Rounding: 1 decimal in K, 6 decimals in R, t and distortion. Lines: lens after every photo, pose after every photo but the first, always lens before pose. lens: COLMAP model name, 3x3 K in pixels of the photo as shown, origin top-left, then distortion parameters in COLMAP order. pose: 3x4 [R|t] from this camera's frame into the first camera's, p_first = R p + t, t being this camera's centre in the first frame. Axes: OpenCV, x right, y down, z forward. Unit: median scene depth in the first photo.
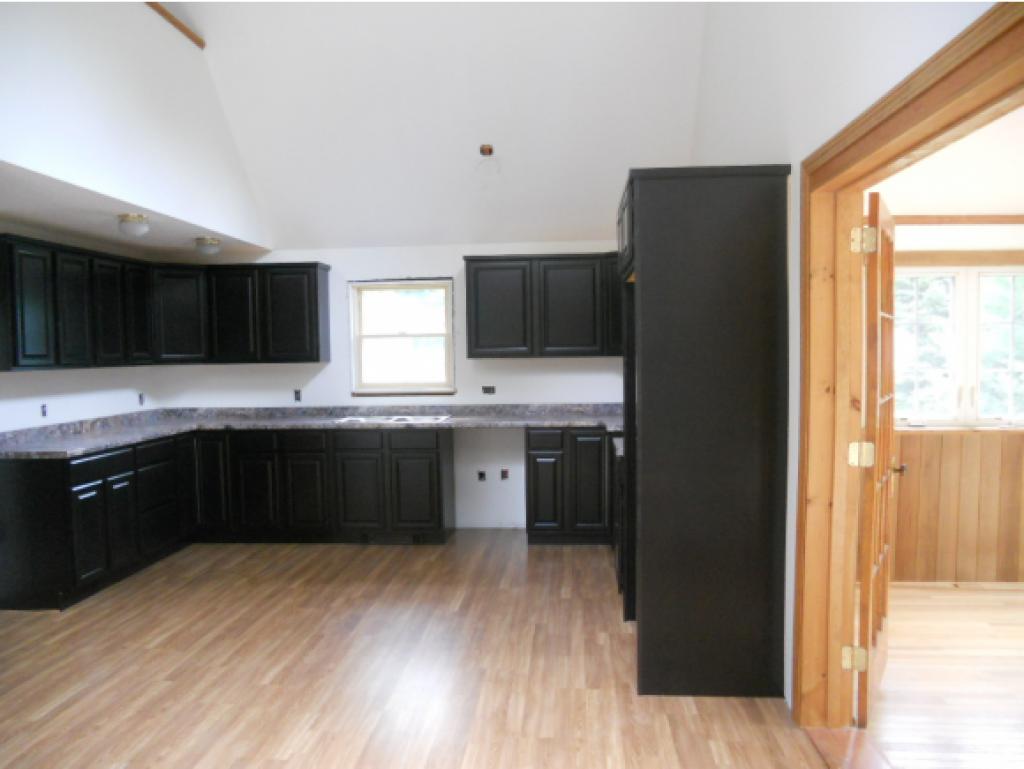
lens RADIAL K [[761.5, 0, 505.5], [0, 761.5, 398.4], [0, 0, 1]] dist [-0.082942, 0.058477]
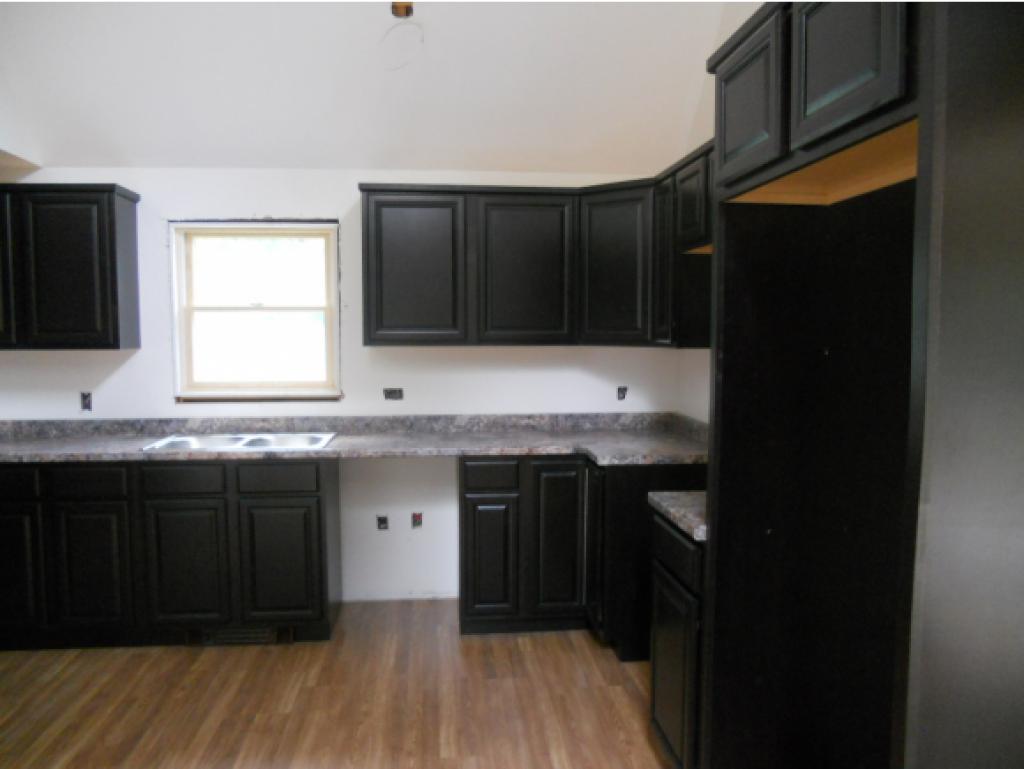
lens RADIAL K [[761.5, 0, 505.5], [0, 761.5, 398.4], [0, 0, 1]] dist [-0.082942, 0.058477]
pose [[0.983246, 0.000767, 0.182283, -0.049008], [-0.004612, 0.999776, 0.020670, -0.021897], [-0.182226, -0.021164, 0.983029, 0.354863]]
